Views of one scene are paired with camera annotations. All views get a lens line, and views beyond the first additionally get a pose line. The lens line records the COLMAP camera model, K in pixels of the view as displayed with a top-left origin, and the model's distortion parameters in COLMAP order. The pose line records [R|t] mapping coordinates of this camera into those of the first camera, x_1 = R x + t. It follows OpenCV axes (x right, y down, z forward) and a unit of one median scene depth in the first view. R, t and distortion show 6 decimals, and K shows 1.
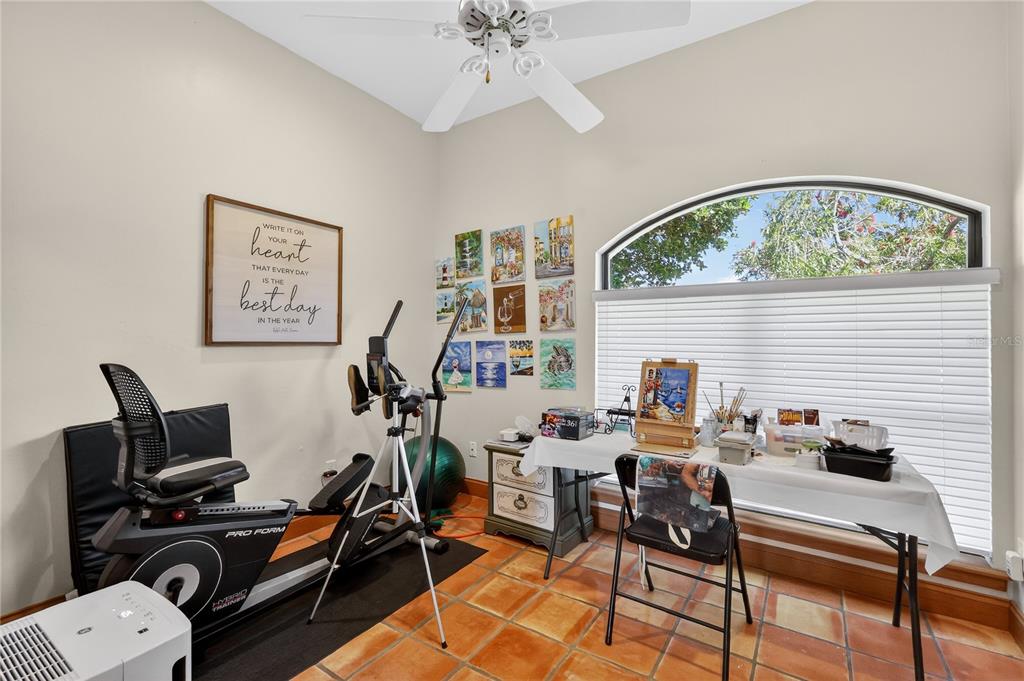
lens RADIAL K [[452.9, 0, 514.8], [0, 452.9, 336.0], [0, 0, 1]] dist [0.000899, -0.000452]
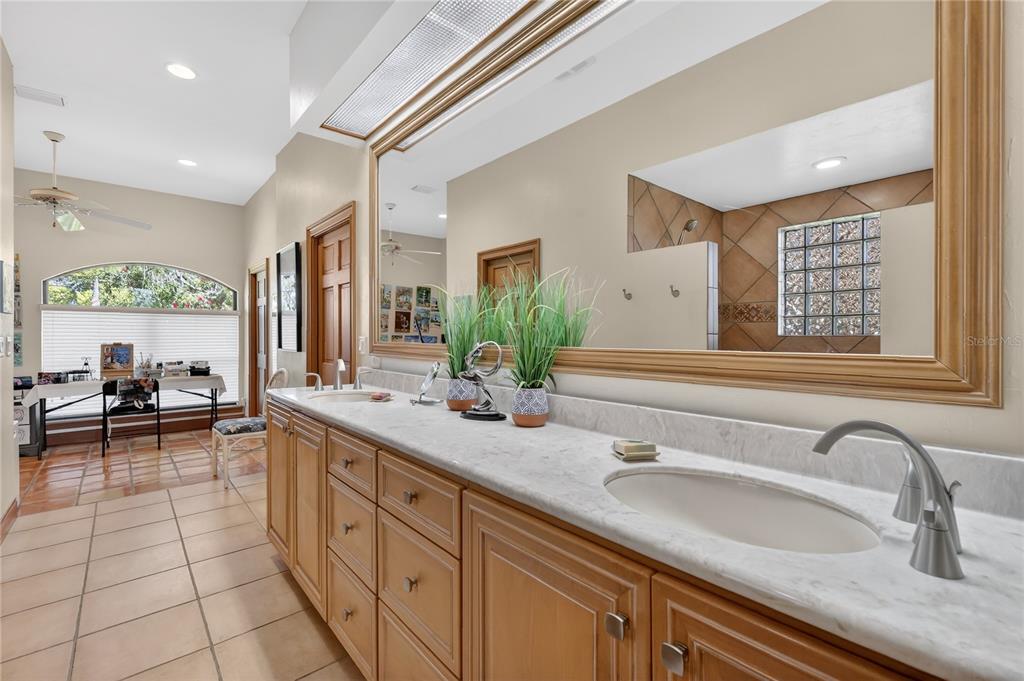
lens RADIAL K [[452.9, 0, 513.8], [0, 452.9, 335.1], [0, 0, 1]] dist [0.000899, -0.000452]
pose [[0.273938, -0.002091, 0.961745, -1.315790], [-0.008643, 0.999952, 0.004636, -0.014913], [-0.961709, -0.009582, 0.273907, -1.543352]]
